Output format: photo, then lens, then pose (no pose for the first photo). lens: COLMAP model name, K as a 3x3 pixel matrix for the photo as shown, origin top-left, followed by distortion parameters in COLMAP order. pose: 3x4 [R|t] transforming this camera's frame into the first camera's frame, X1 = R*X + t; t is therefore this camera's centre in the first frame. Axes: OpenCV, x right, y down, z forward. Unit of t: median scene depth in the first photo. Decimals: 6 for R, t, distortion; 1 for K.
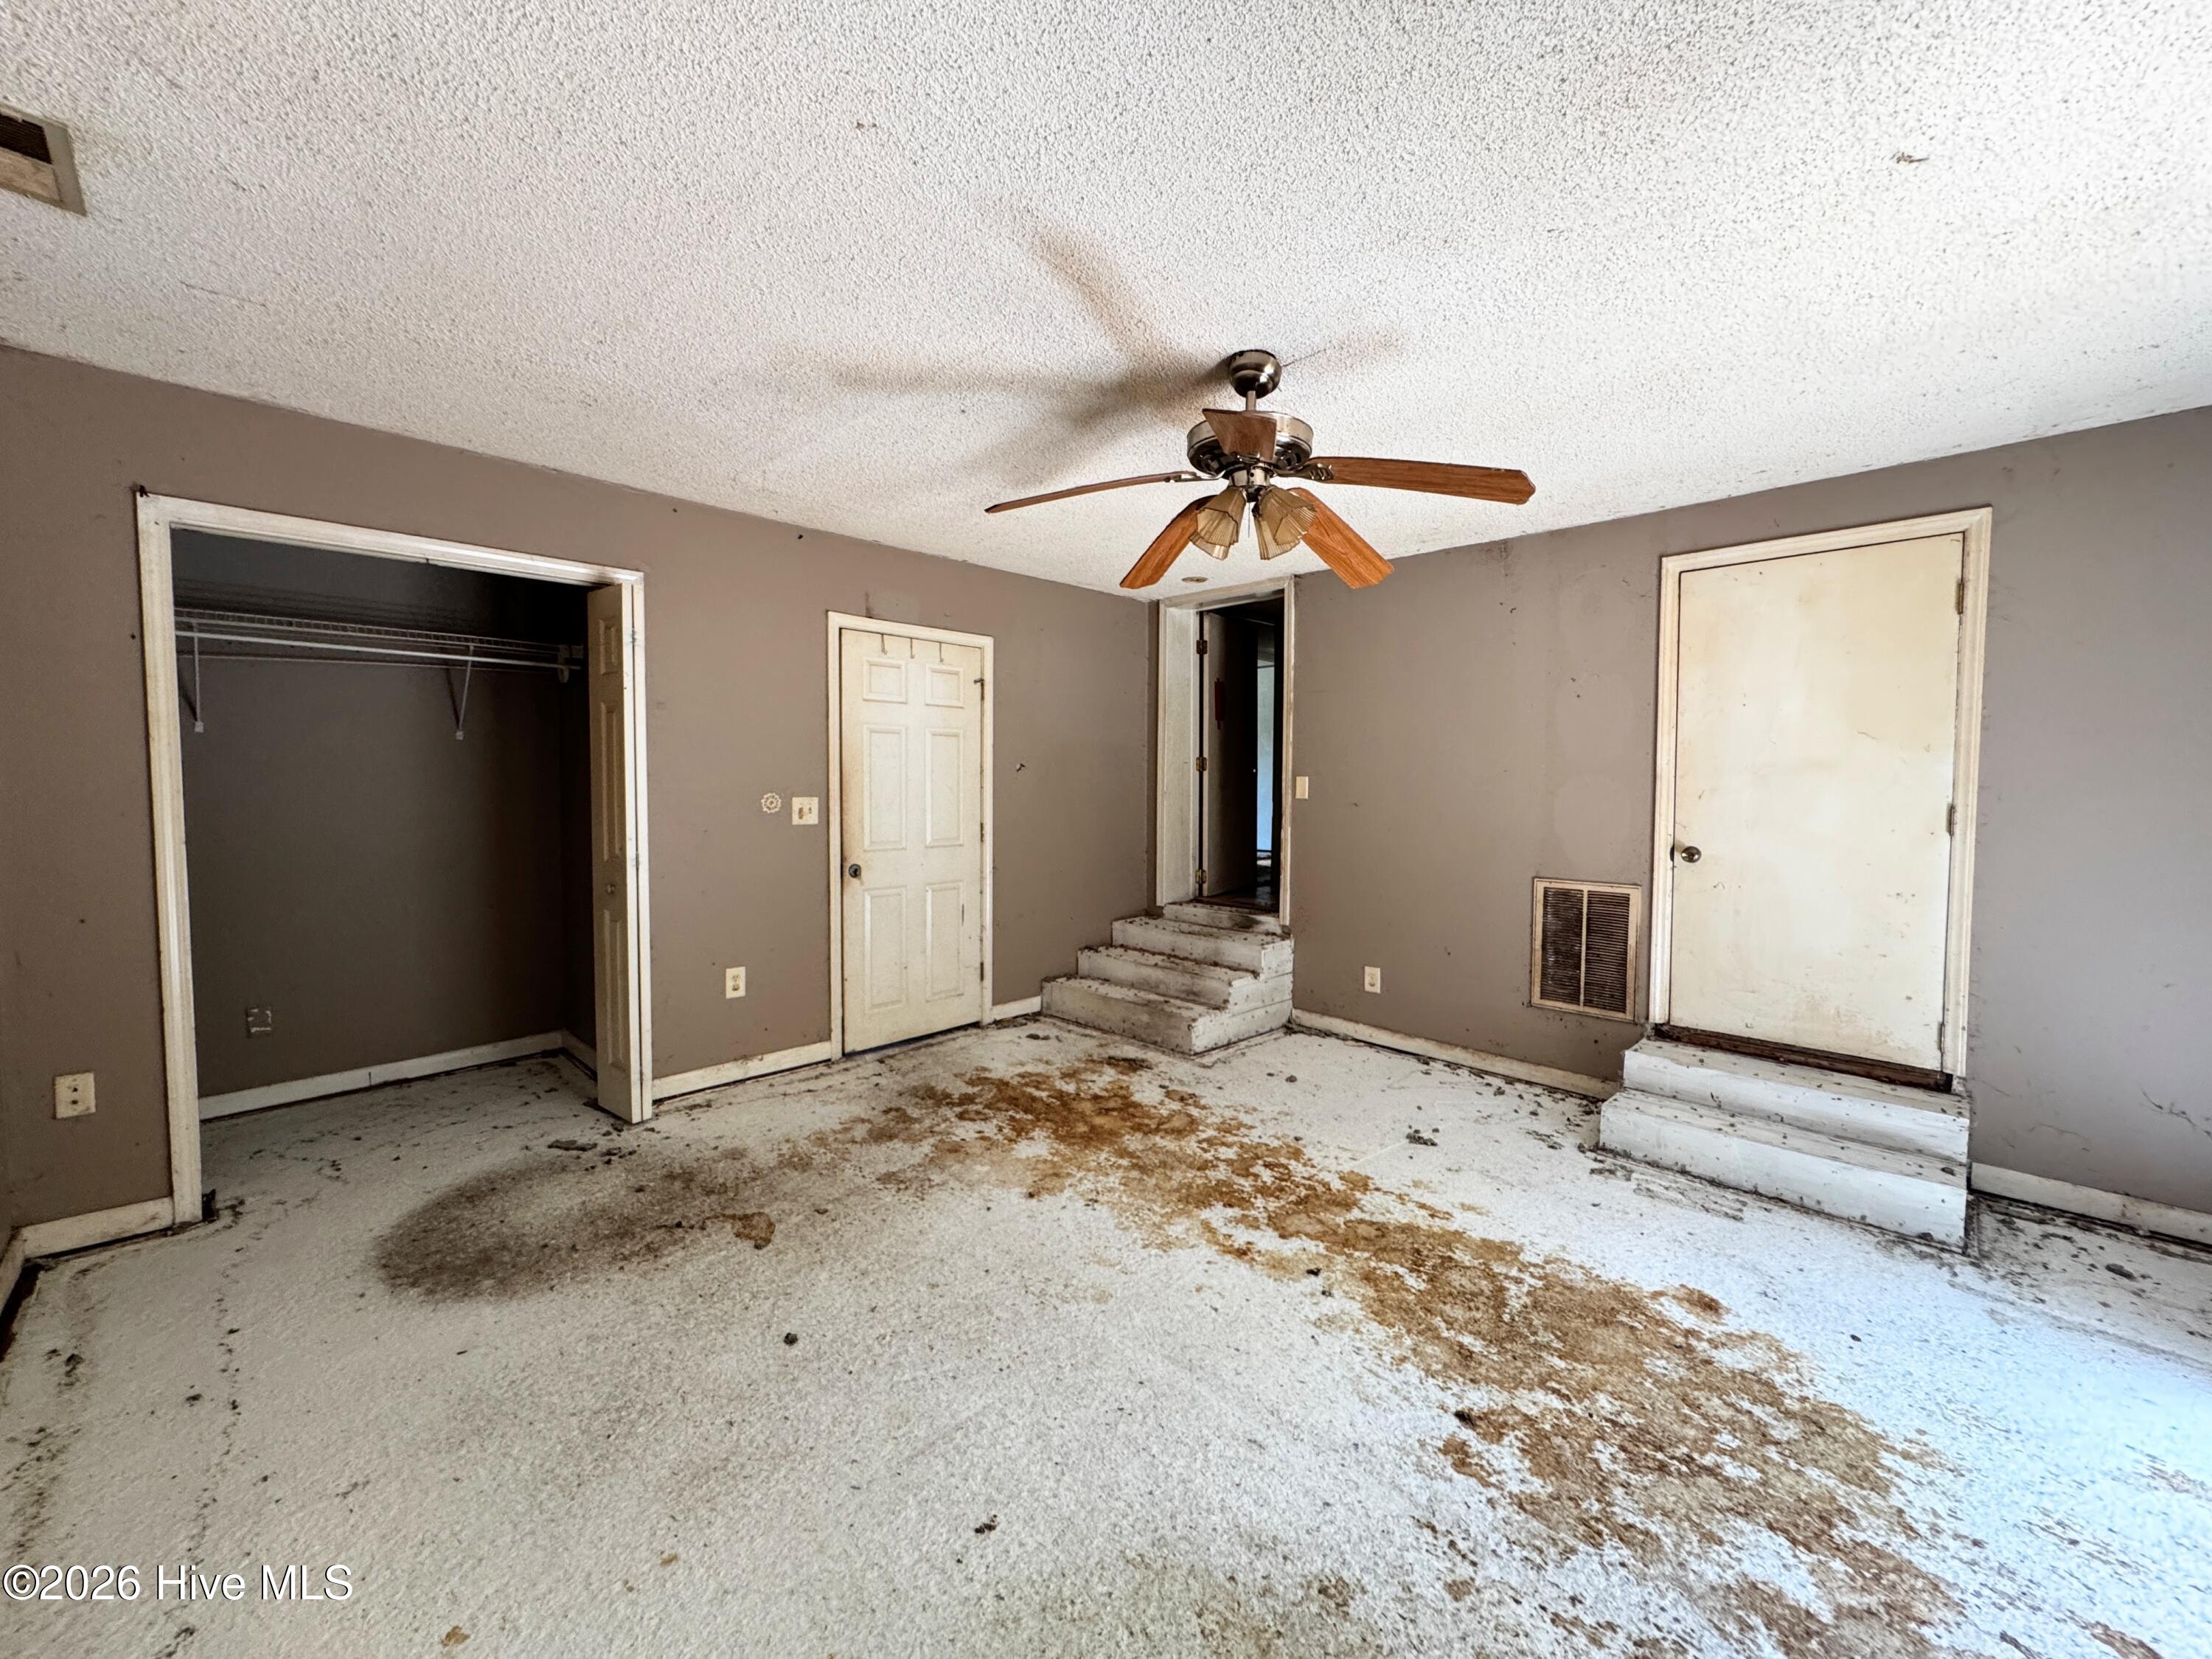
lens RADIAL K [[885.6, 0, 1105.1], [0, 885.6, 827.4], [0, 0, 1]] dist [-0.003702, 0.000432]
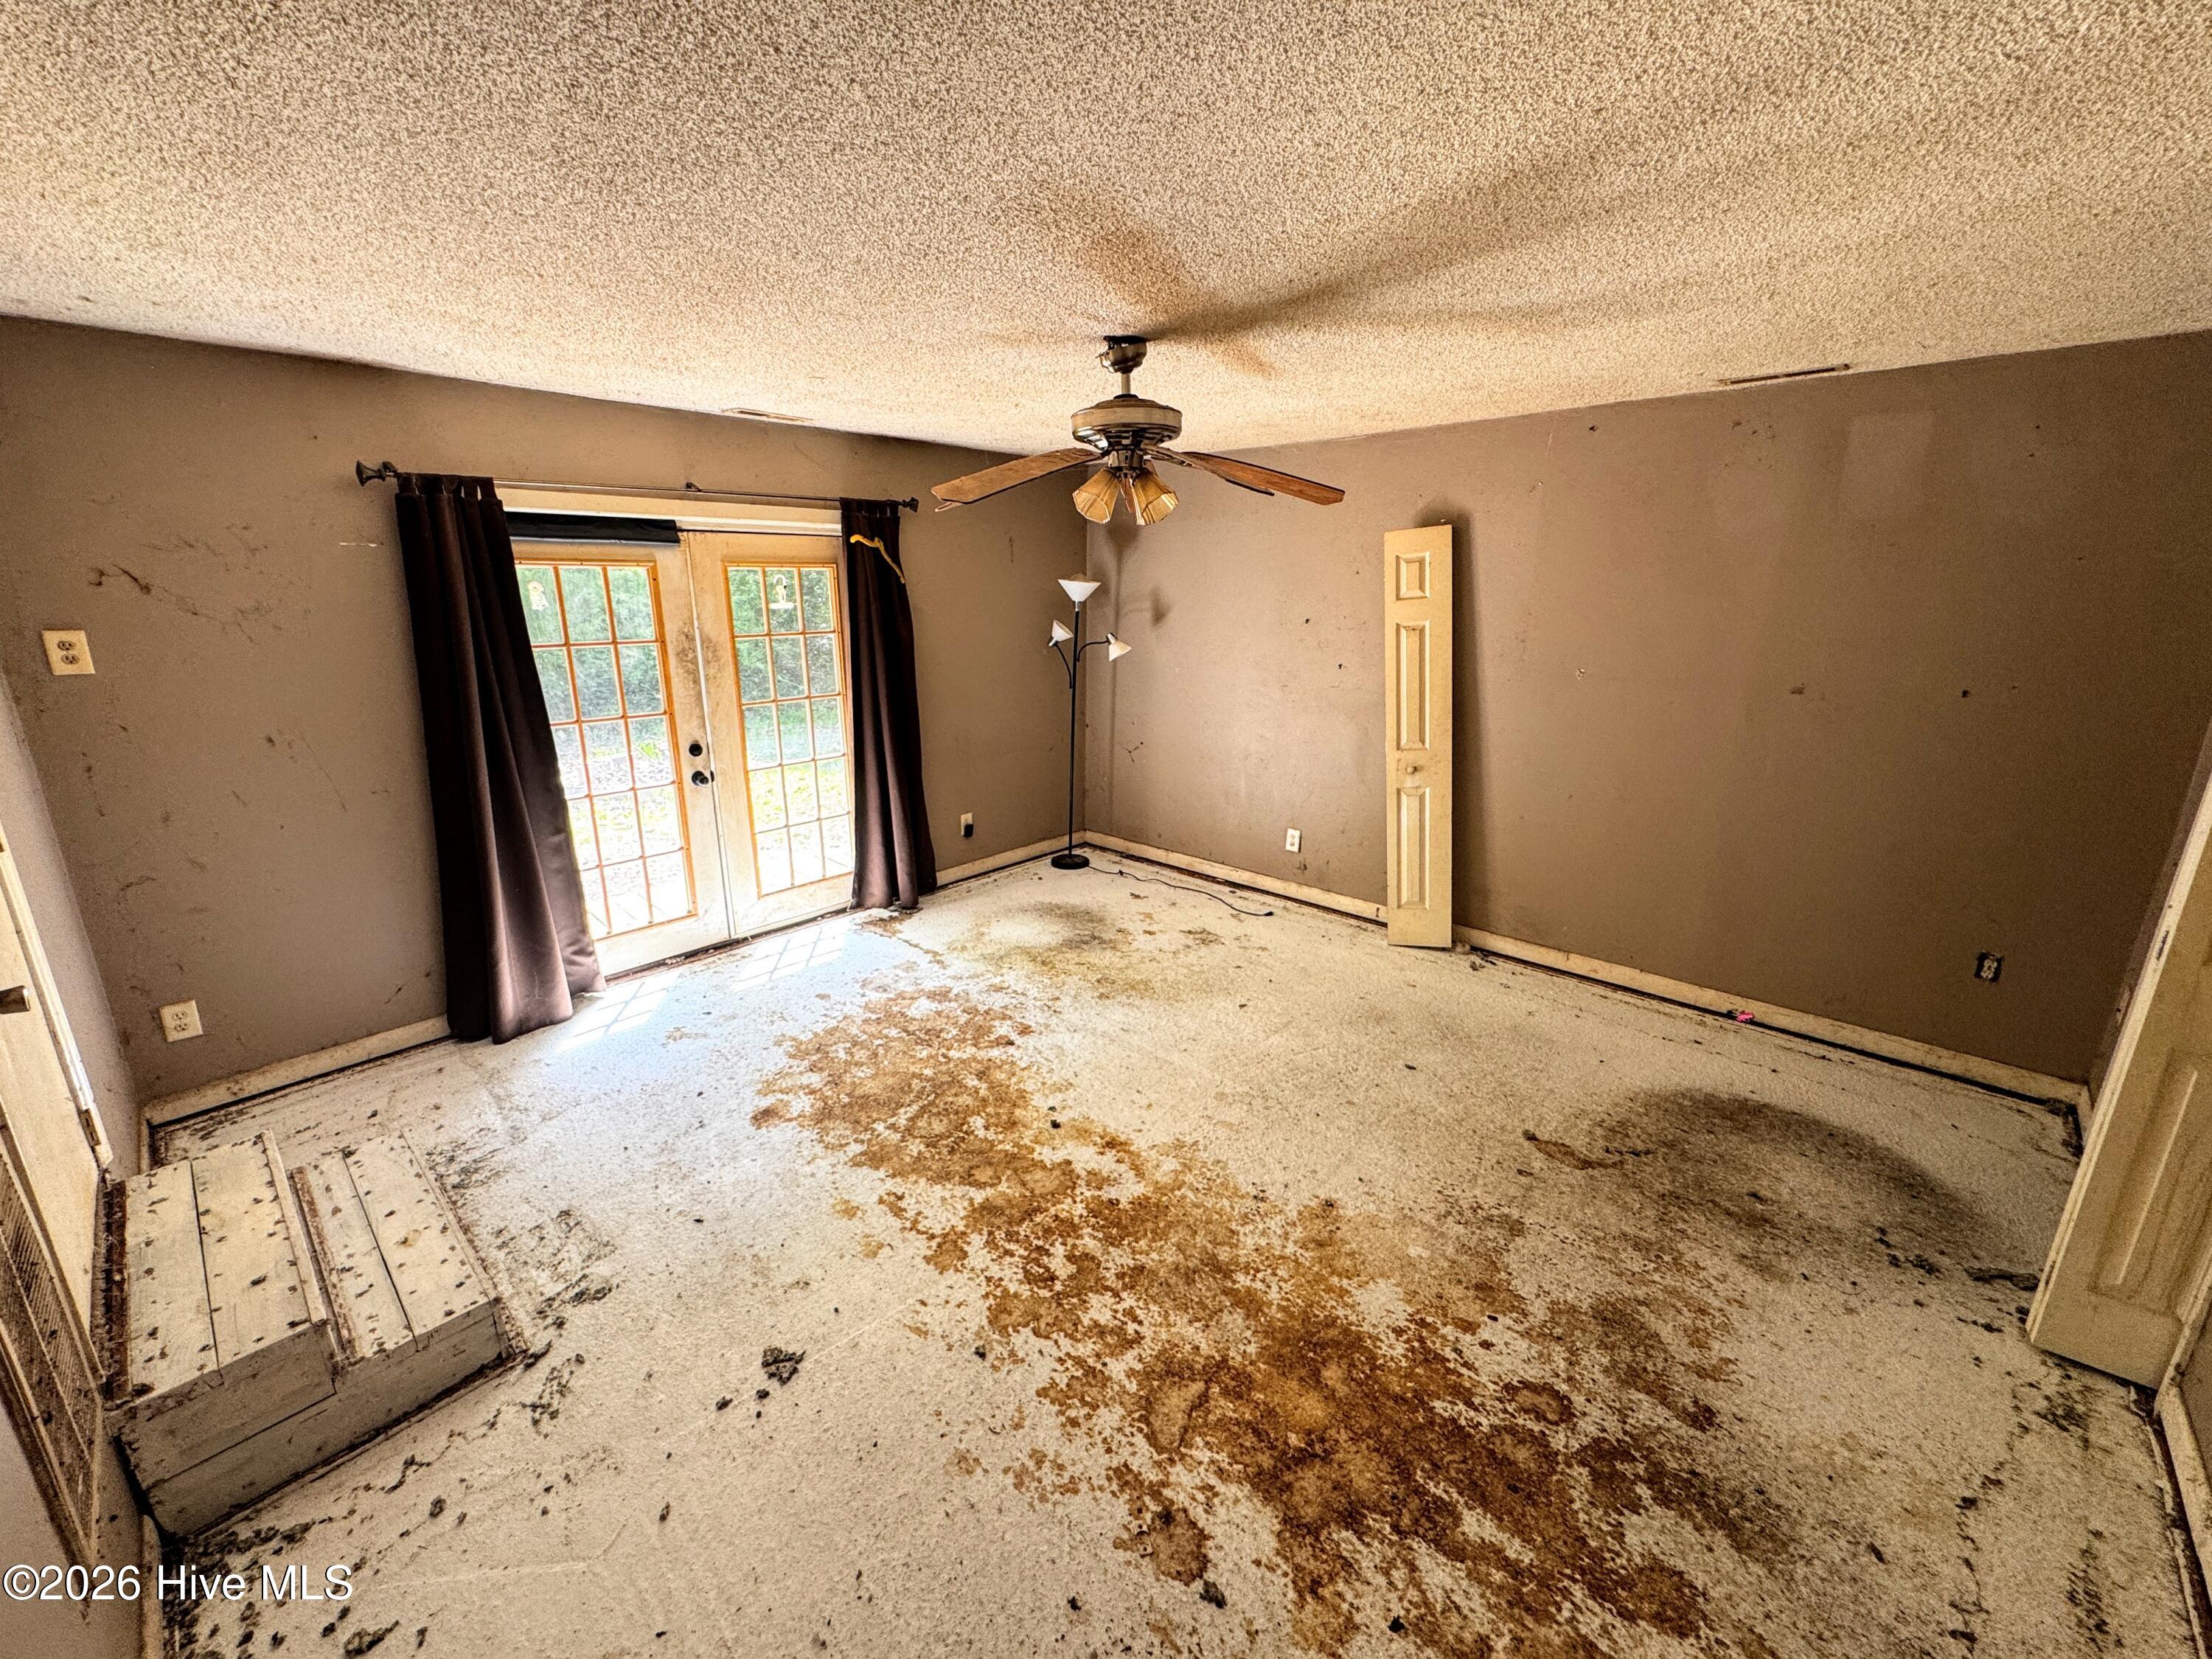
lens RADIAL K [[885.6, 0, 1105.1], [0, 885.6, 827.4], [0, 0, 1]] dist [-0.003702, 0.000432]
pose [[-0.999478, -0.000396, -0.032302, 0.167763], [-0.010646, 0.948102, 0.317789, -0.224869], [0.030499, 0.317967, -0.947611, 1.648959]]
